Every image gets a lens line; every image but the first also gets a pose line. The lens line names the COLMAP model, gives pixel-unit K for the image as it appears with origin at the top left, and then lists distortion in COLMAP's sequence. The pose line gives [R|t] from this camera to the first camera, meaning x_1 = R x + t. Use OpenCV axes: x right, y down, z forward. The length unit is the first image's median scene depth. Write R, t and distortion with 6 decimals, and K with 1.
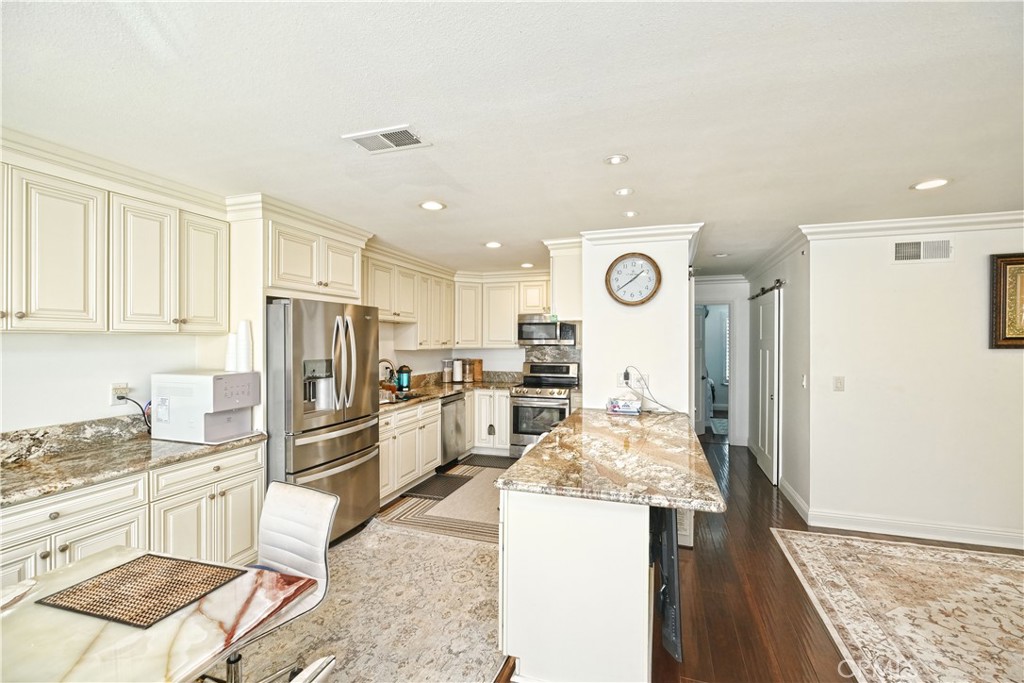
lens RADIAL K [[446.1, 0, 516.9], [0, 446.1, 341.2], [0, 0, 1]] dist [-0.002463, 0.000211]
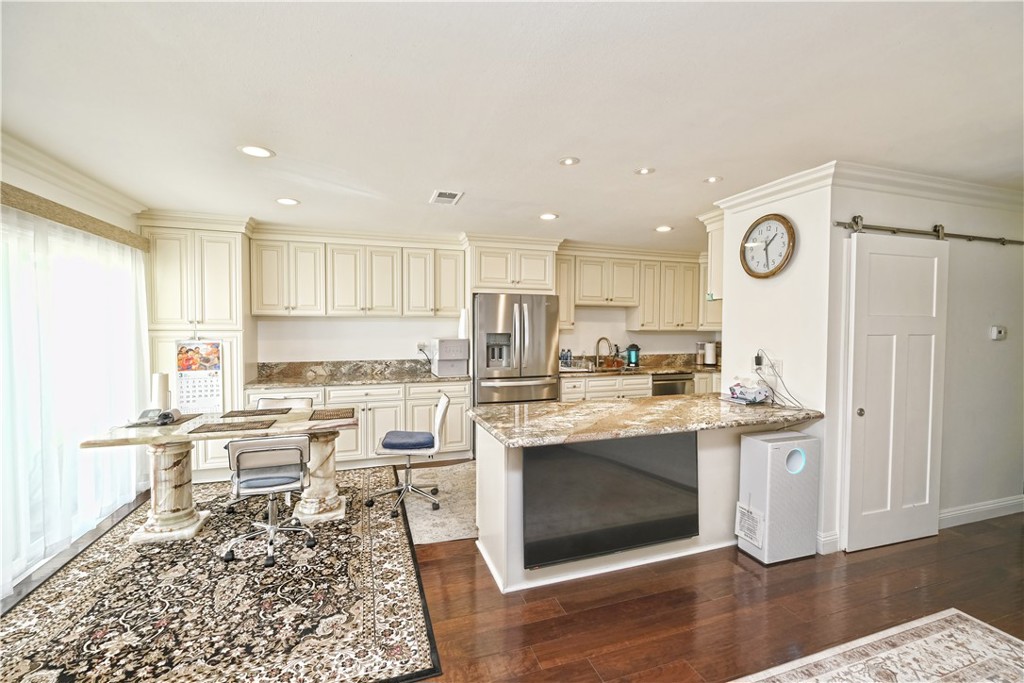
lens RADIAL K [[446.1, 0, 516.1], [0, 446.1, 341.4], [0, 0, 1]] dist [-0.002463, 0.000211]
pose [[0.601096, 0.030460, -0.798596, 0.732677], [-0.005667, 0.999411, 0.033854, 0.016378], [0.799157, -0.015824, 0.600915, 0.122631]]
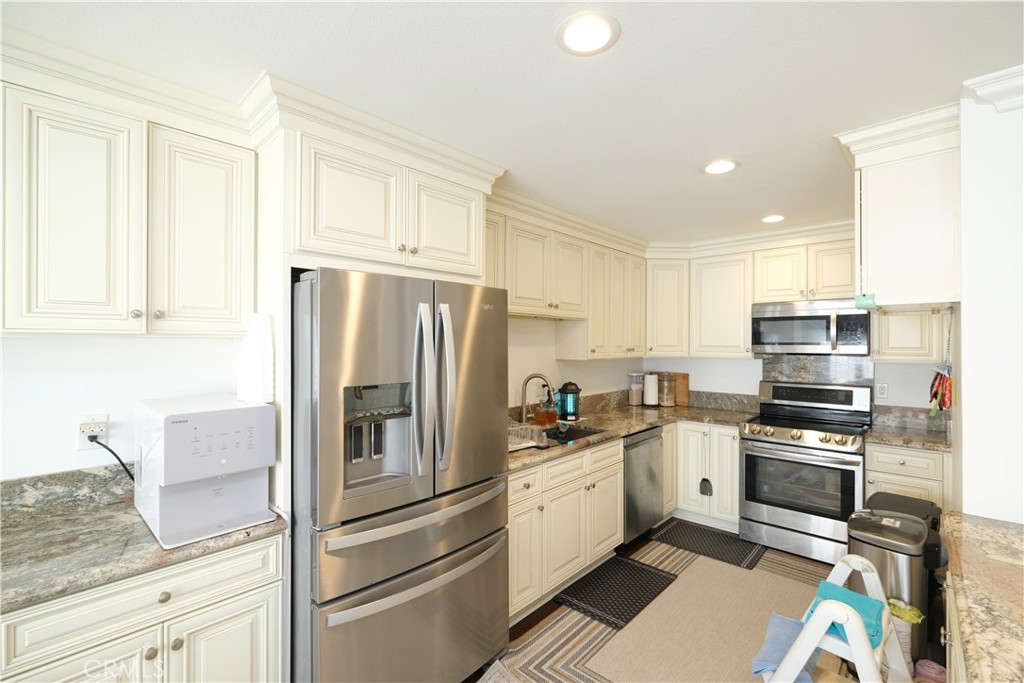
lens RADIAL K [[446.1, 0, 517.3], [0, 446.1, 339.9], [0, 0, 1]] dist [-0.002463, 0.000211]
pose [[0.910501, -0.000862, -0.413506, -0.067027], [-0.002945, 0.999959, -0.008571, -0.006839], [0.413497, 0.009021, 0.910461, 0.531281]]
